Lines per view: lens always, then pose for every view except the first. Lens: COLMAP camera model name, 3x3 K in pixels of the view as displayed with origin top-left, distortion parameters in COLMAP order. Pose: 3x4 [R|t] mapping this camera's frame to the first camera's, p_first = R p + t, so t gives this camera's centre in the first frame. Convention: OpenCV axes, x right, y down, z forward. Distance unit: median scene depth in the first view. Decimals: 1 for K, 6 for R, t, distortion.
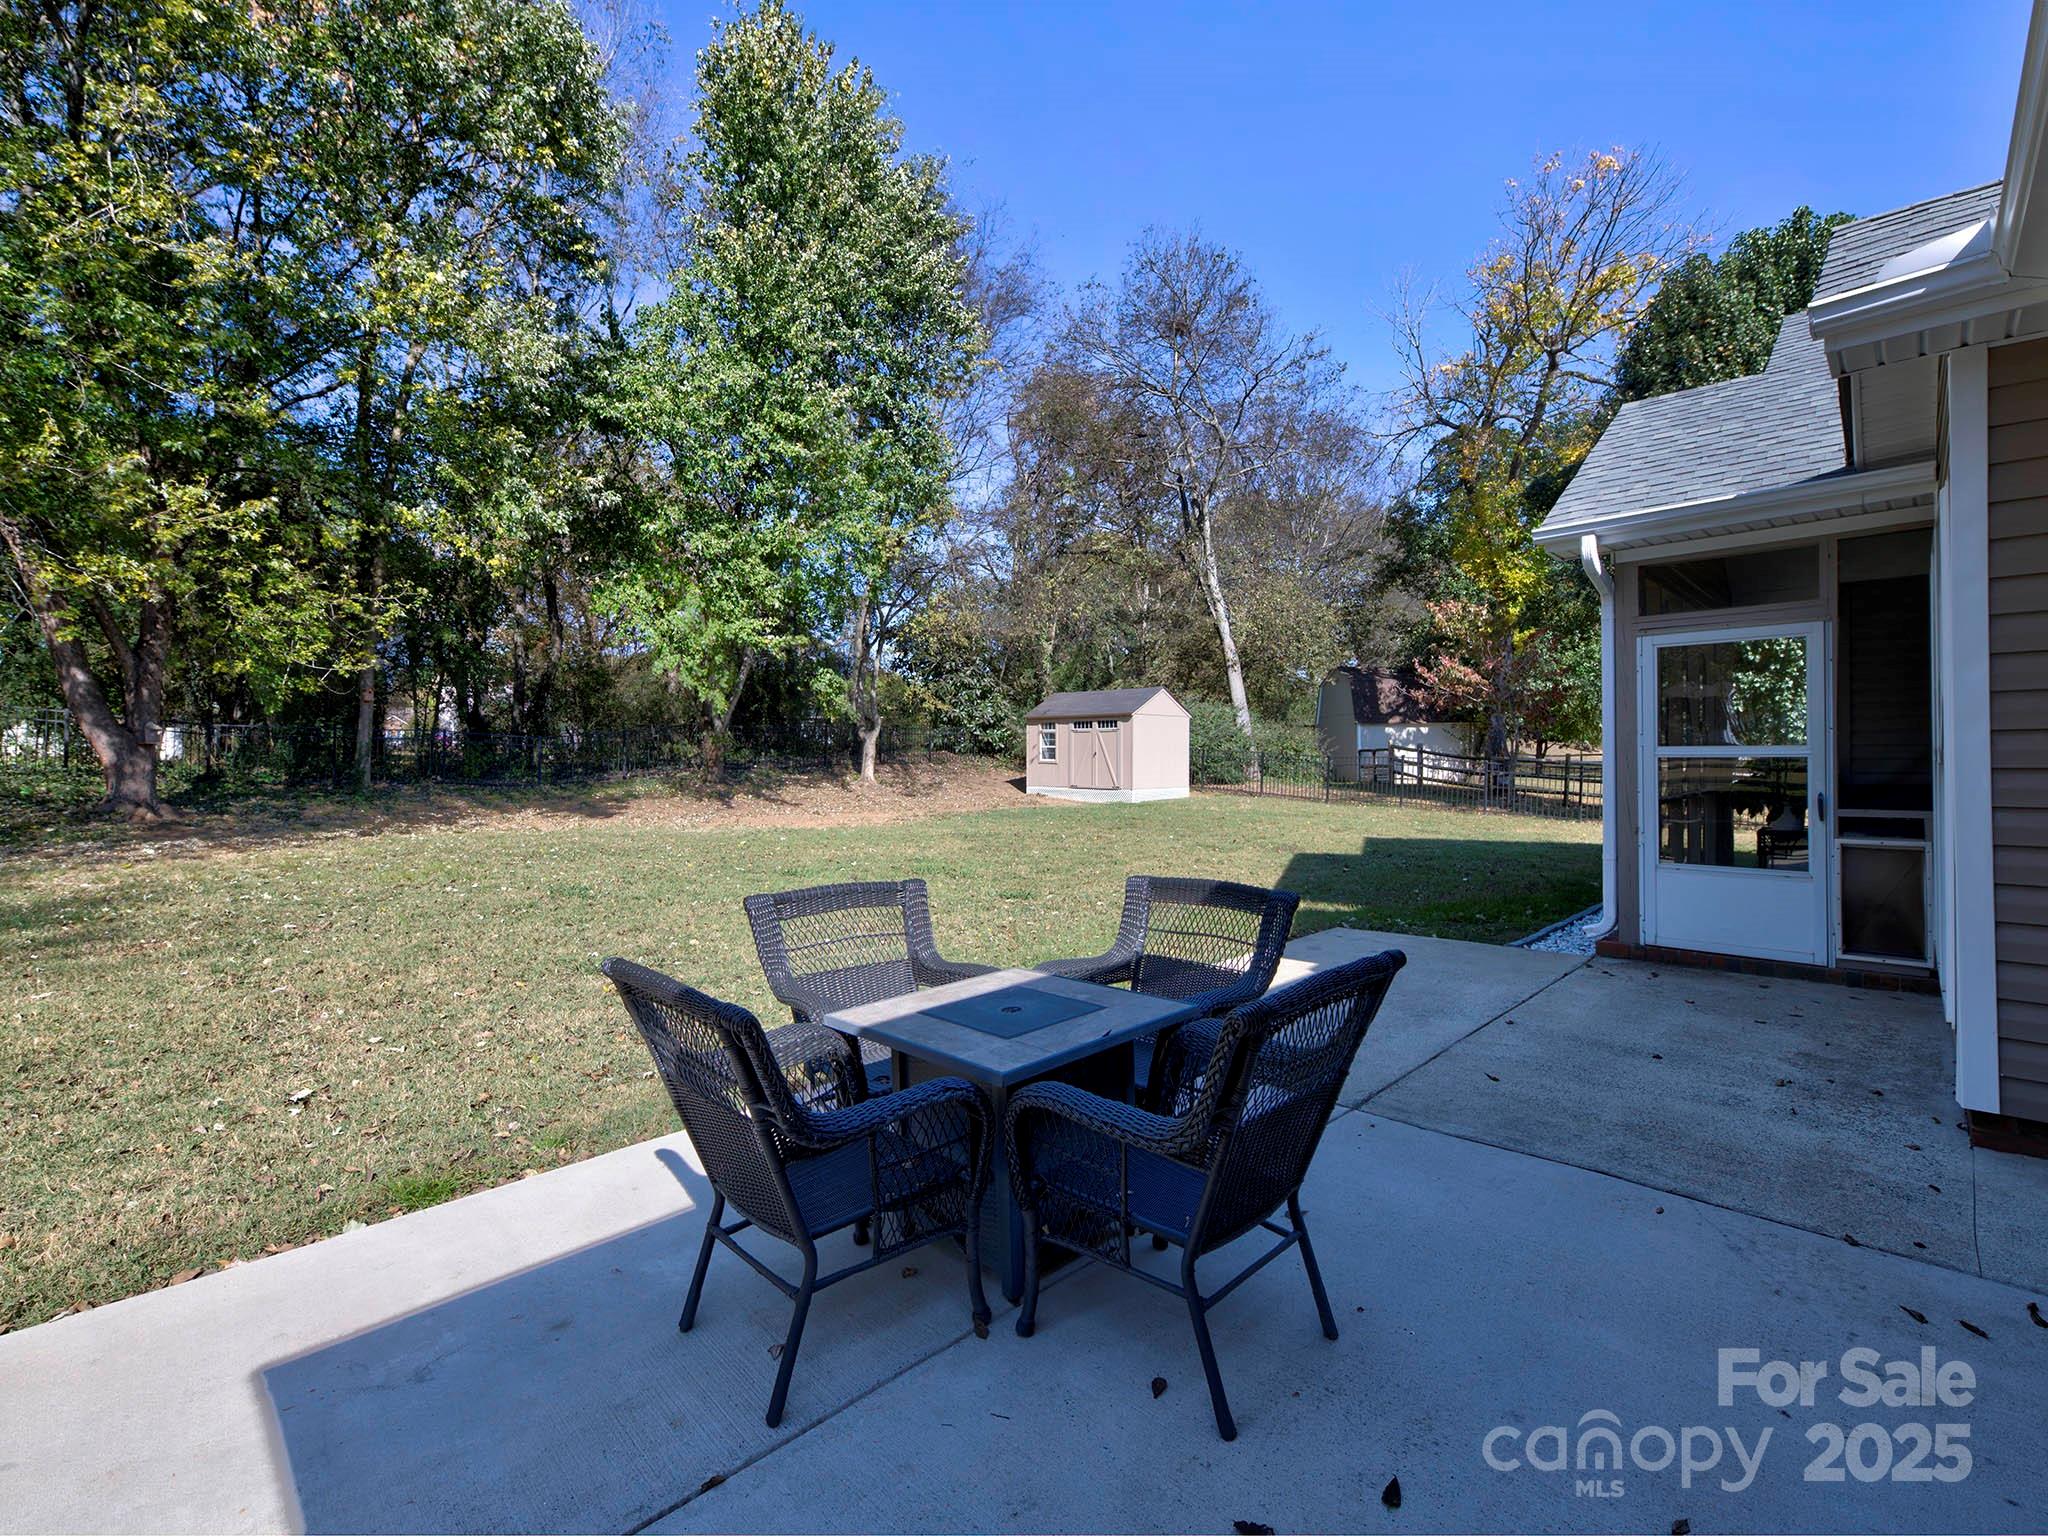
lens RADIAL K [[913.4, 0, 1016.3], [0, 913.4, 759.2], [0, 0, 1]] dist [0.002533, -0.001155]
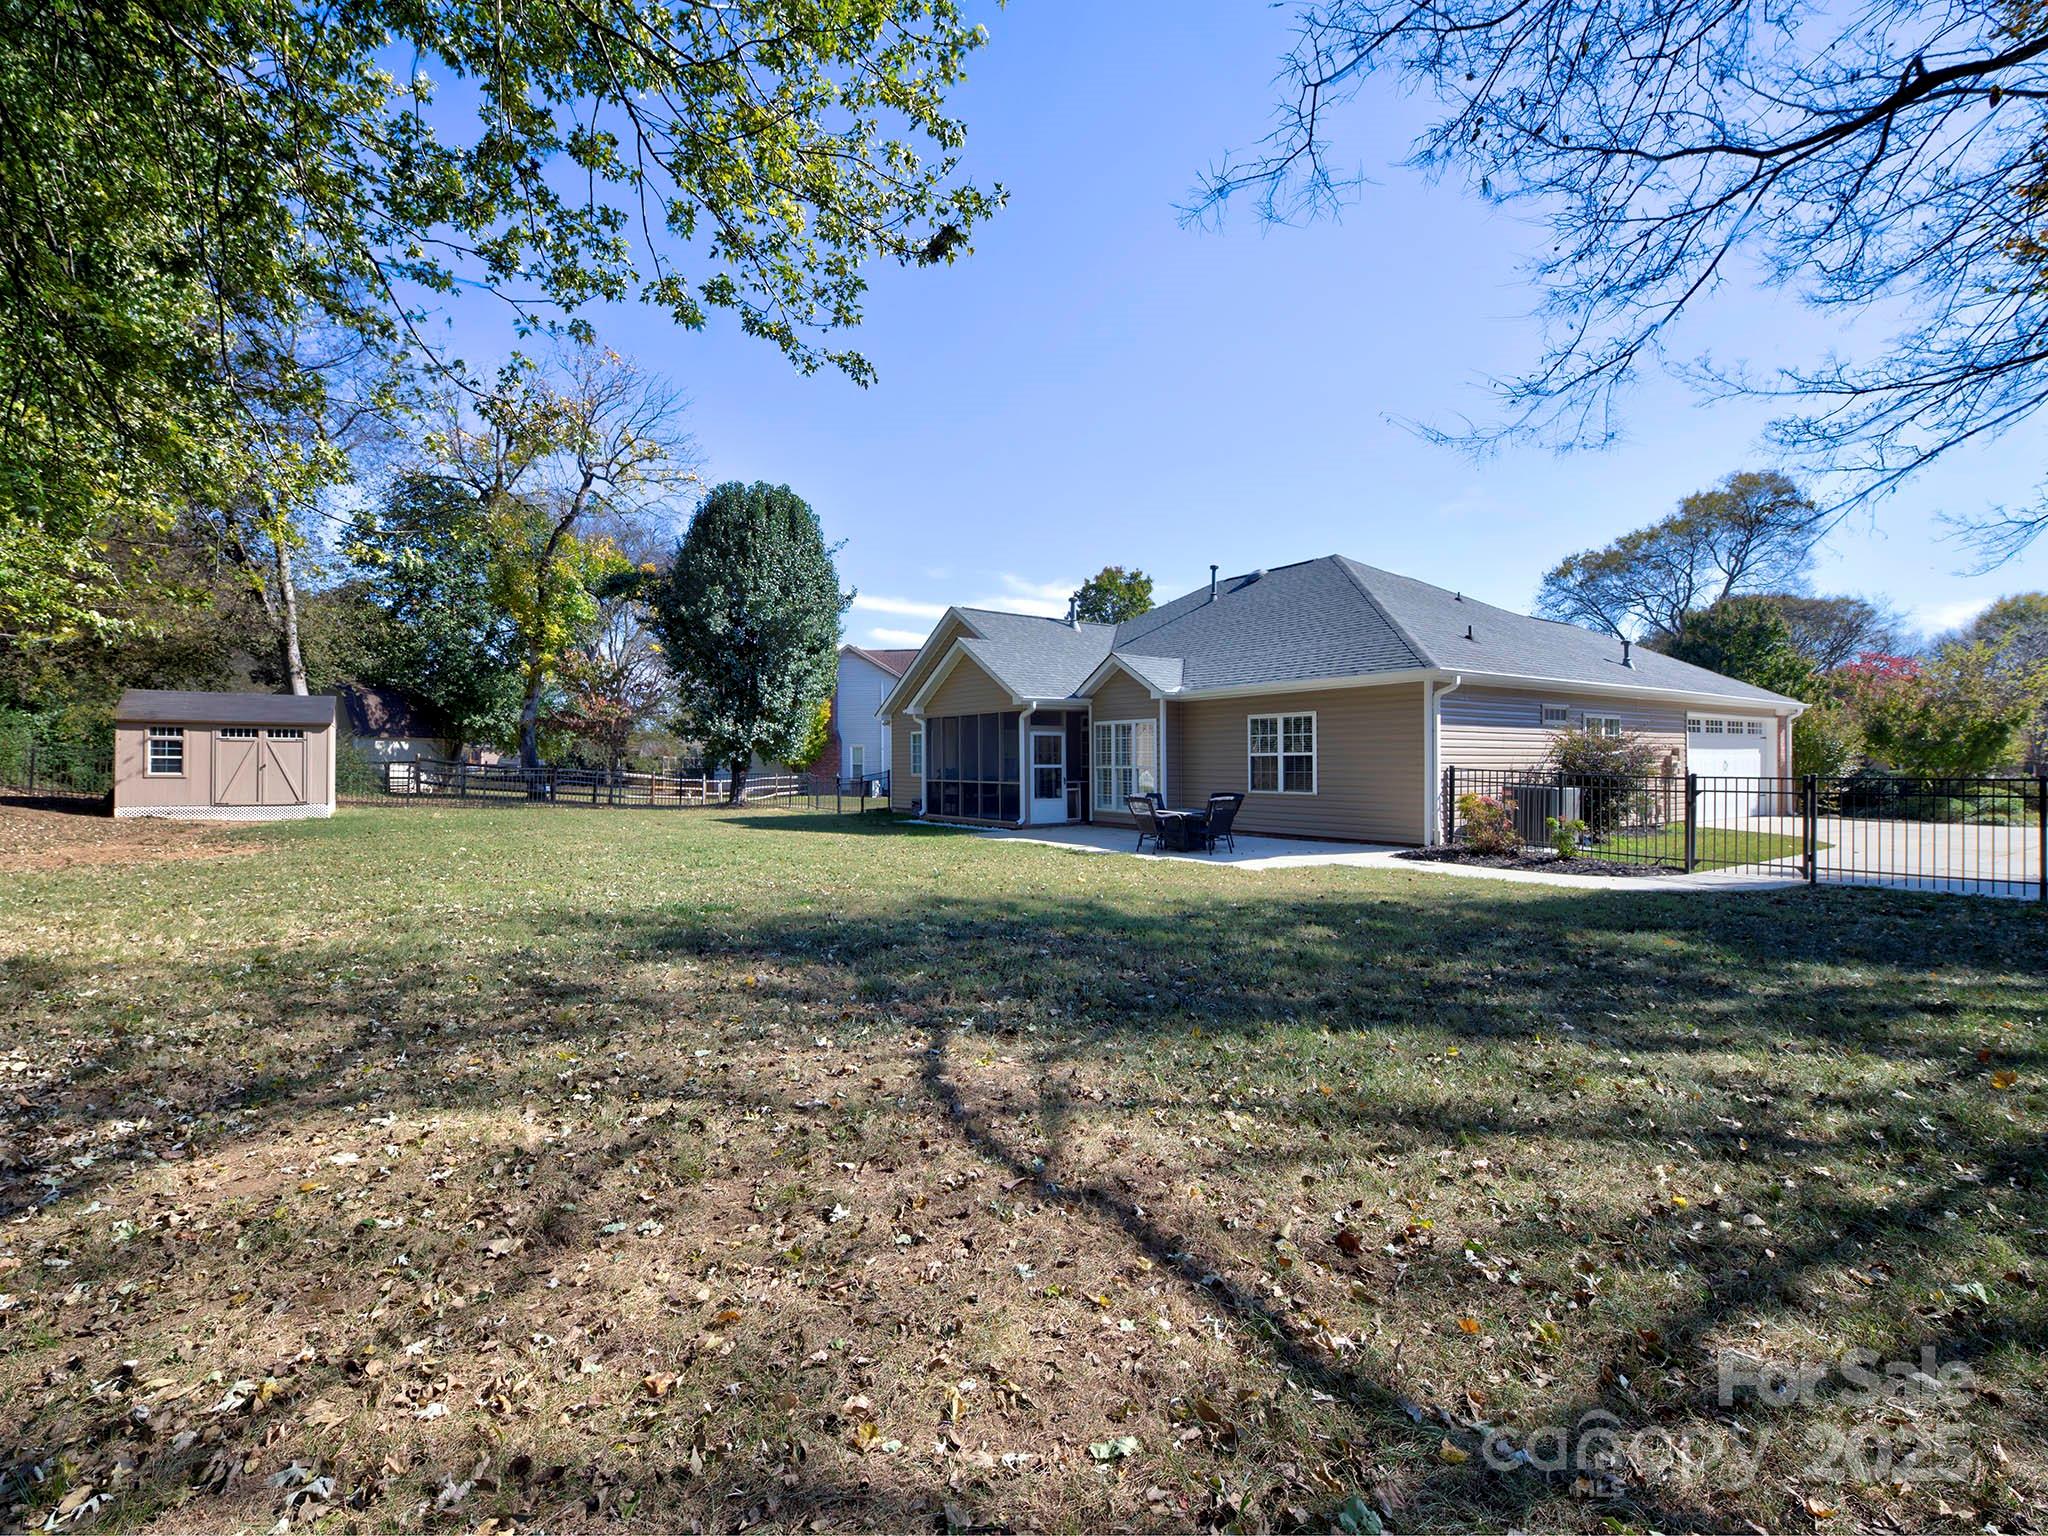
lens RADIAL K [[913.4, 0, 1038.9], [0, 913.4, 770.0], [0, 0, 1]] dist [0.002533, -0.001155]
pose [[0.167711, -0.001230, 0.985835, -0.641131], [0.004885, 0.999988, 0.000417, 0.000940], [-0.985824, 0.004745, 0.167715, 0.104170]]
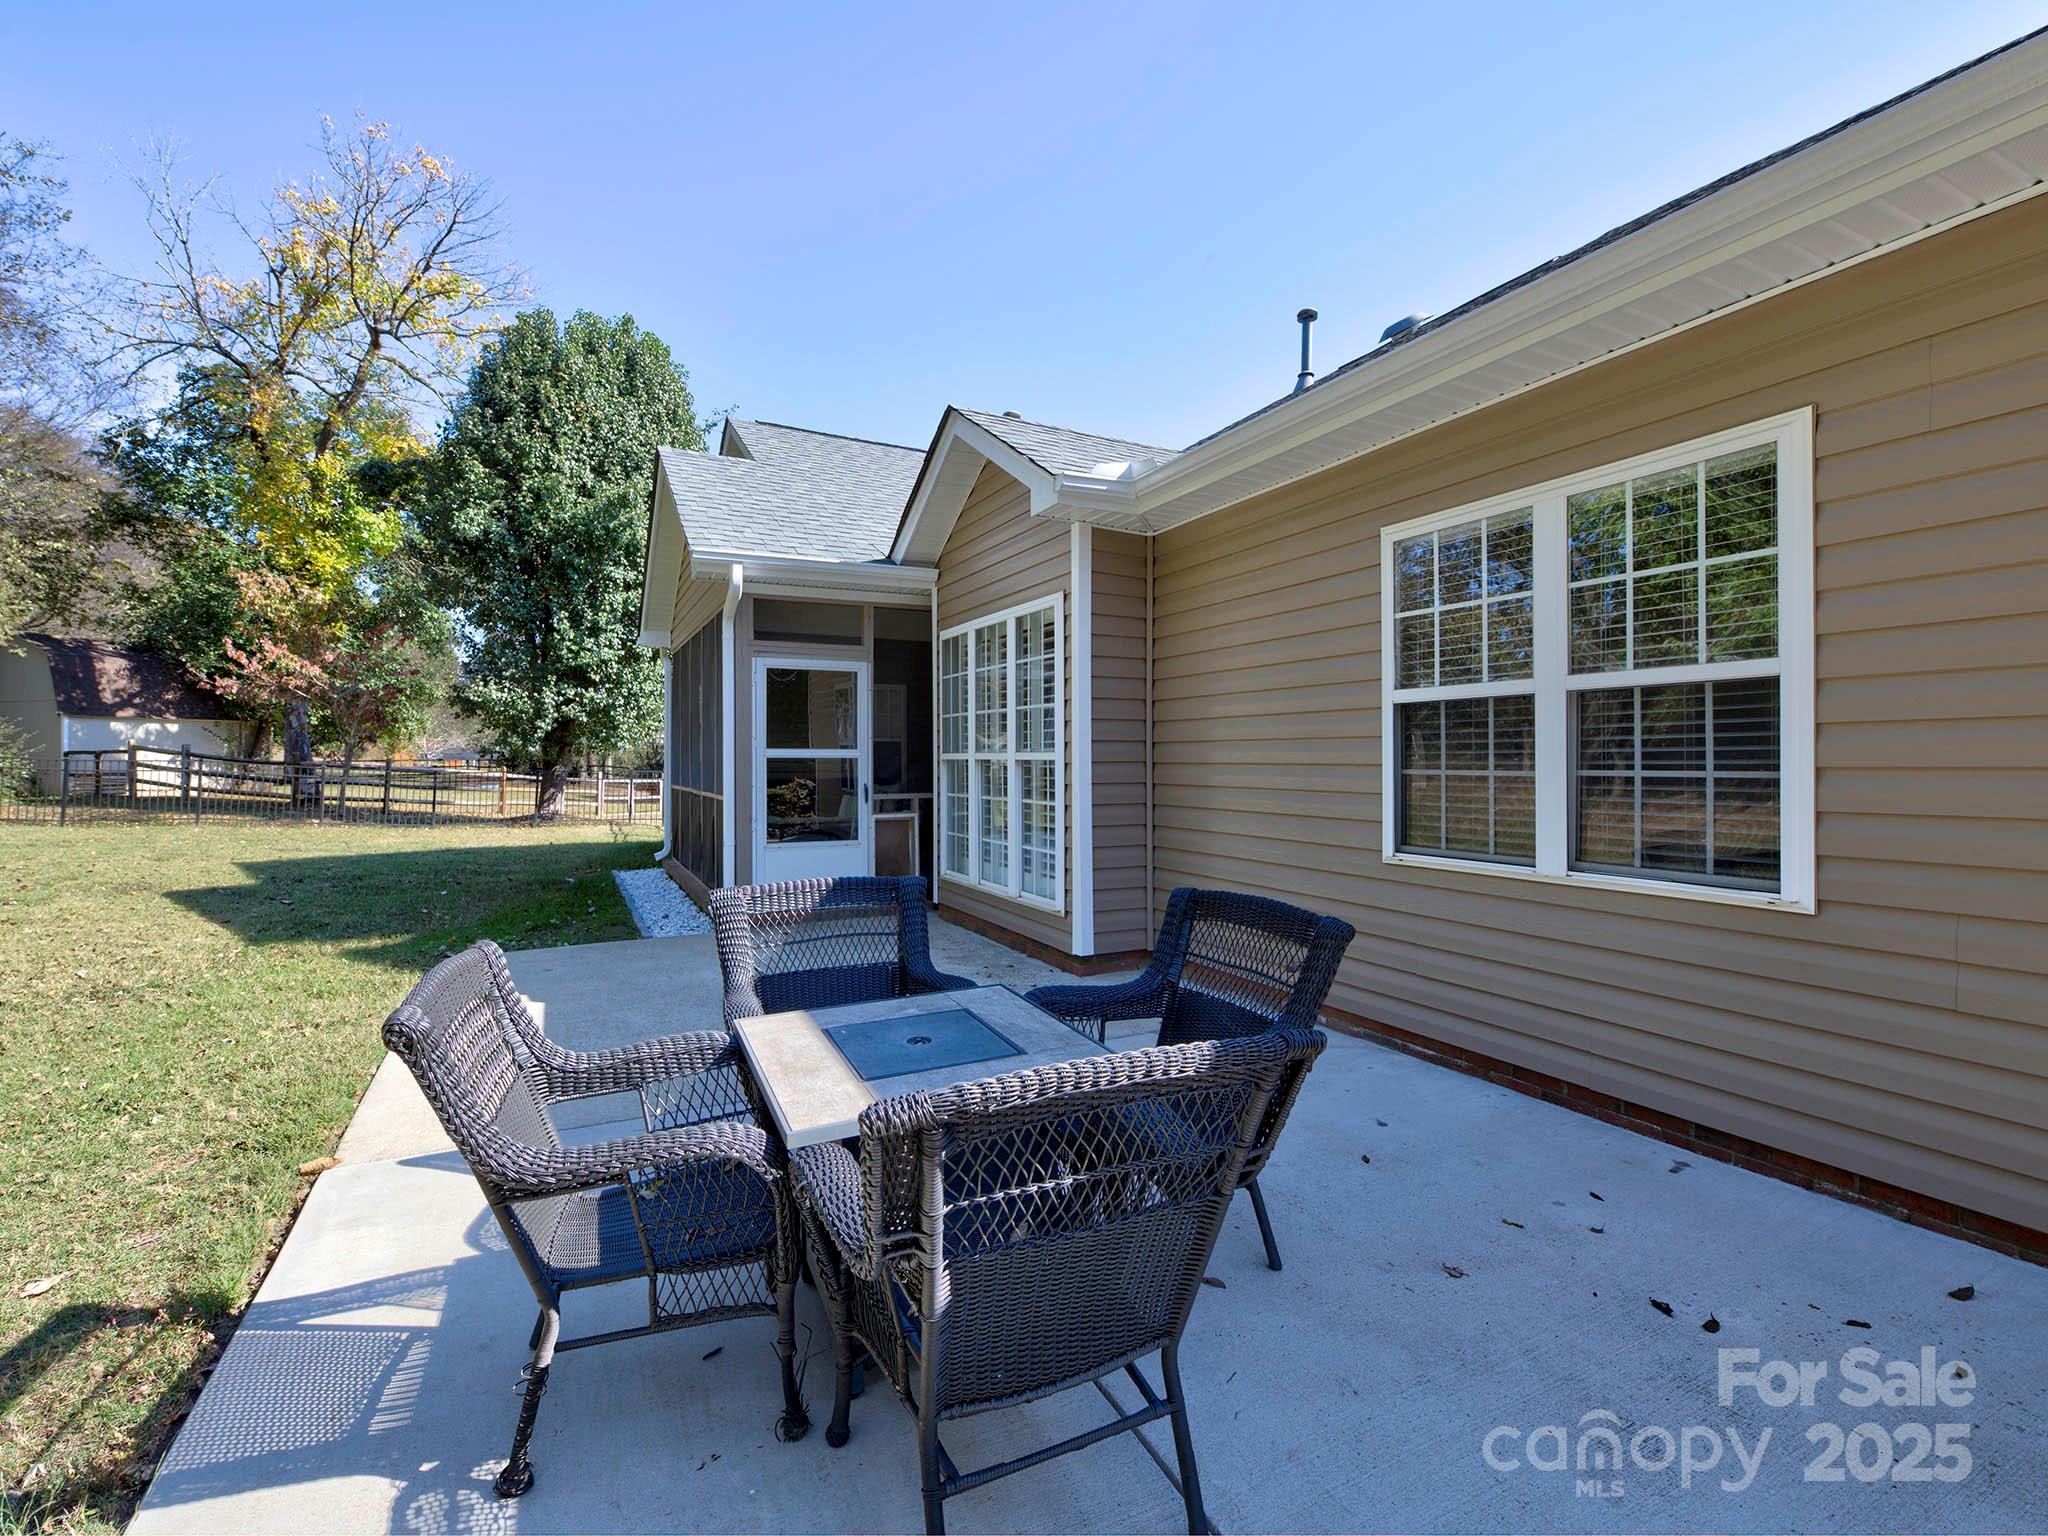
lens RADIAL K [[913.4, 0, 1017.5], [0, 913.4, 765.1], [0, 0, 1]] dist [0.002533, -0.001155]
pose [[0.322346, 0.001929, 0.946620, -0.085047], [-0.000033, 0.999998, -0.002026, 0.002648], [-0.946622, 0.000621, 0.322346, 0.071625]]
